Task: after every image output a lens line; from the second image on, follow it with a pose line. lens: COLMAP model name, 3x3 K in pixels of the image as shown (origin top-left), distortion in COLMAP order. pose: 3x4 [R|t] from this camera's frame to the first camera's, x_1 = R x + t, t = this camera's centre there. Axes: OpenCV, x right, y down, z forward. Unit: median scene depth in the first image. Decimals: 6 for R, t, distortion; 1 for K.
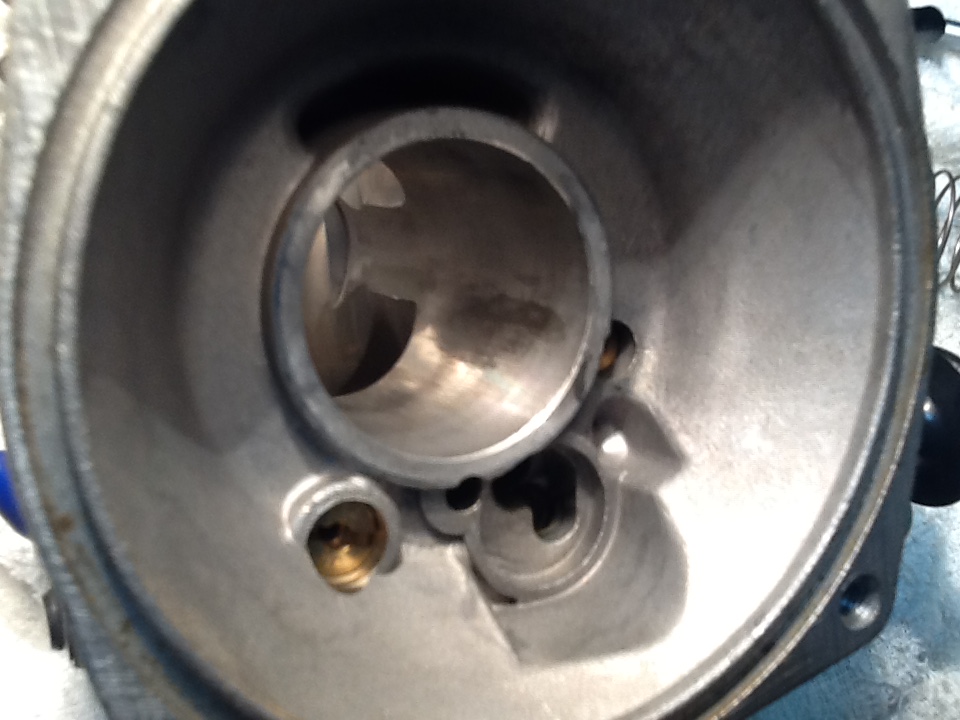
lens RADIAL K [[1242.8, 0, 533.8], [0, 1242.8, 361.6], [0, 0, 1]] dist [-0.012360, 0.015799]
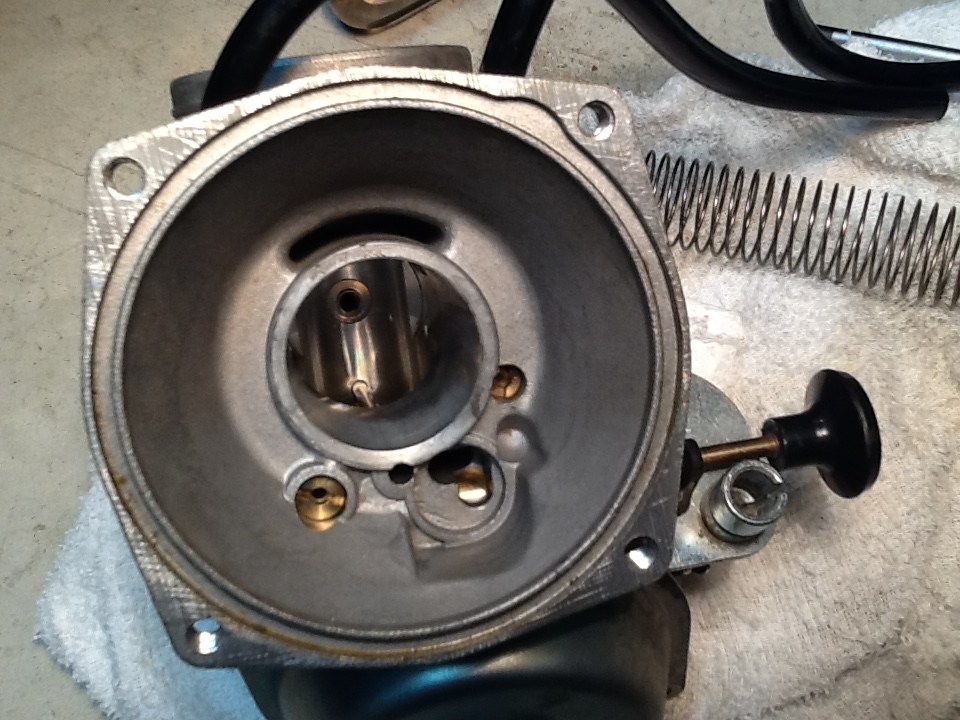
lens RADIAL K [[1251.4, 0, 515.6], [0, 1251.4, 359.5], [0, 0, 1]] dist [-0.005134, -0.005815]
pose [[0.965678, 0.007065, -0.259646, 0.493534], [-0.003979, 0.999915, 0.012410, -0.060611], [0.259712, -0.010951, 0.965624, -0.510571]]
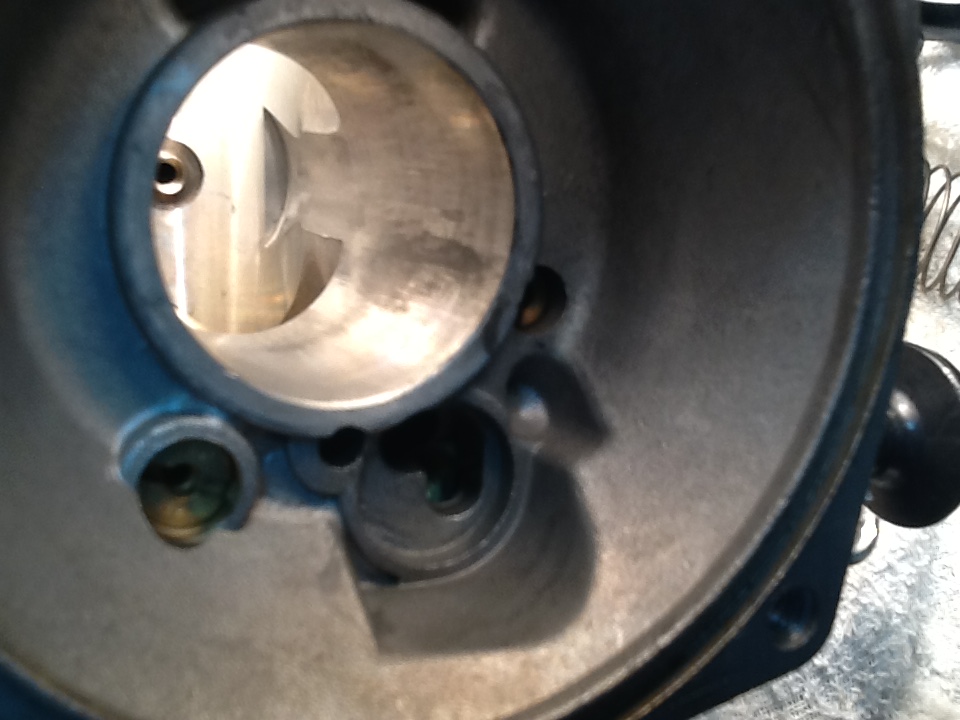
lens RADIAL K [[1251.4, 0, 515.6], [0, 1251.4, 359.5], [0, 0, 1]] dist [-0.005134, -0.005815]
pose [[0.995562, 0.091549, -0.021813, 0.074100], [-0.091586, 0.995797, -0.000703, 0.034907], [0.021657, 0.002697, 0.999762, 0.138504]]
